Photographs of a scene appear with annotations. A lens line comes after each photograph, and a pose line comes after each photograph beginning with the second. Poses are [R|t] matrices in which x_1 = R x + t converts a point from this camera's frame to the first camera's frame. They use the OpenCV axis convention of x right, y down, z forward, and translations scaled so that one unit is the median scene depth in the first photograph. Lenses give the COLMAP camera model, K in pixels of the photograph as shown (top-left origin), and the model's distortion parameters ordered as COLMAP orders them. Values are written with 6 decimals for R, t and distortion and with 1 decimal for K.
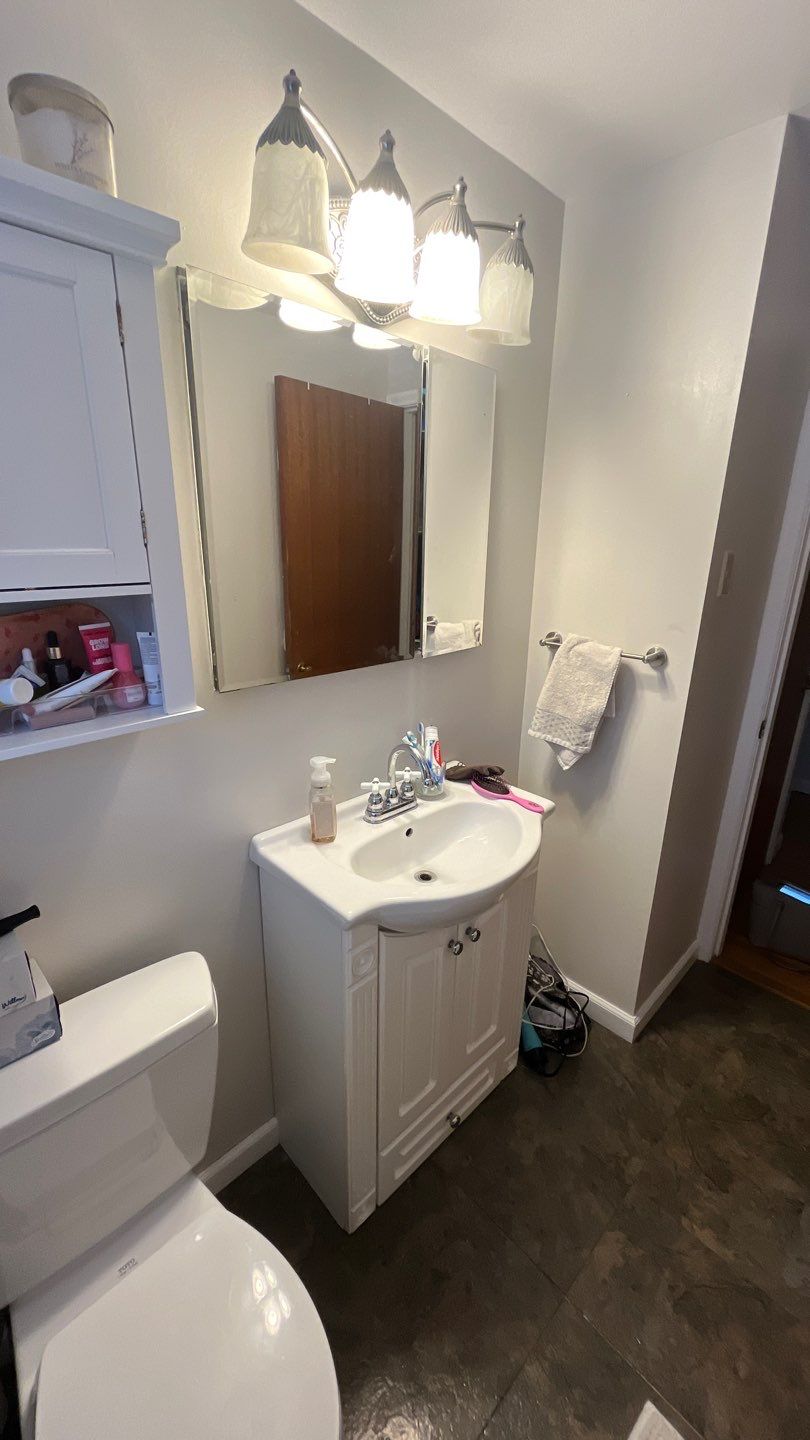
lens RADIAL K [[571.8, 0, 409.6], [0, 571.8, 720.3], [0, 0, 1]] dist [-0.004119, 0.000688]
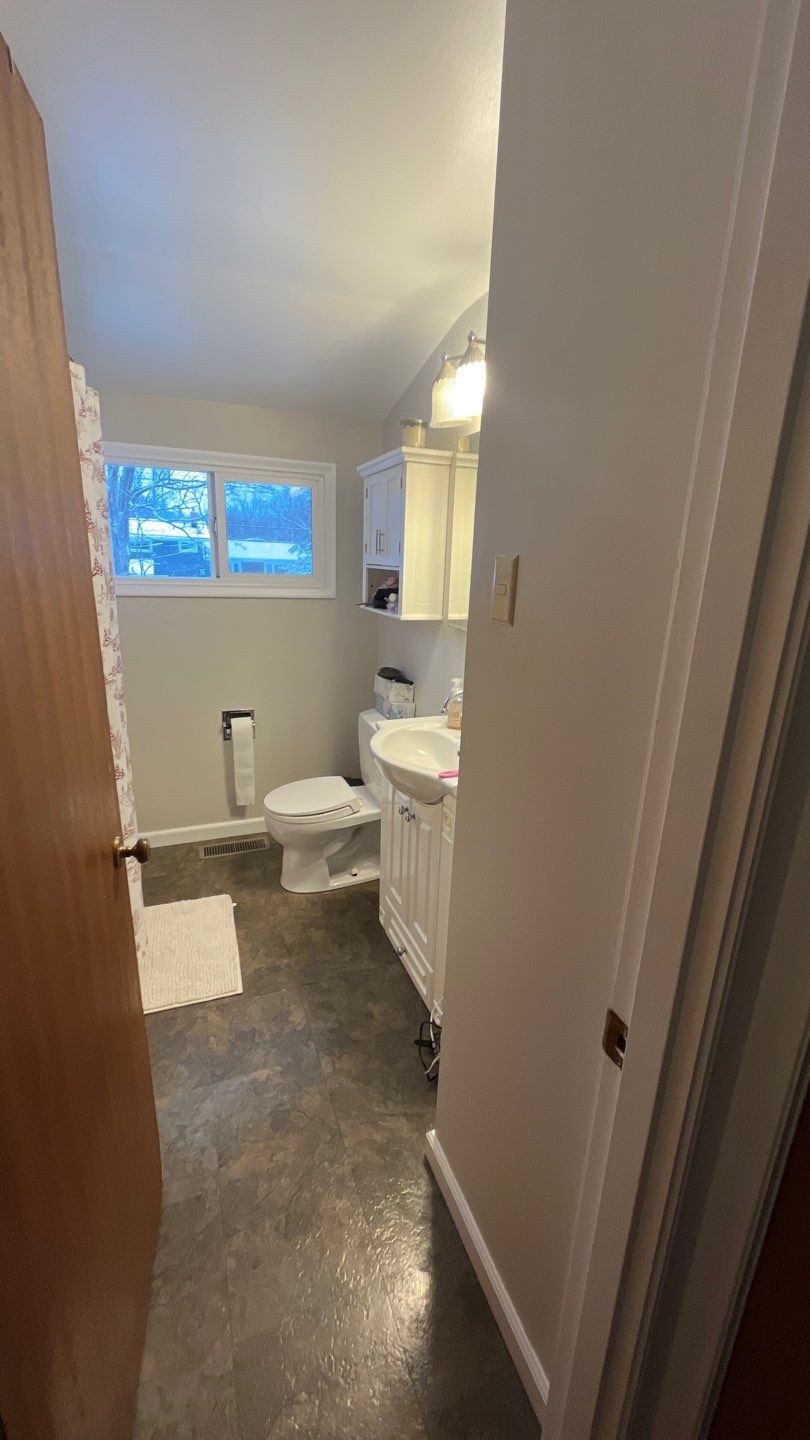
lens RADIAL K [[571.8, 0, 407.2], [0, 571.8, 715.2], [0, 0, 1]] dist [-0.004119, 0.000688]
pose [[-0.386540, 0.217737, -0.896202, 1.210742], [-0.319007, 0.880186, 0.351436, -0.324636], [0.865345, 0.421738, -0.270767, 1.135326]]
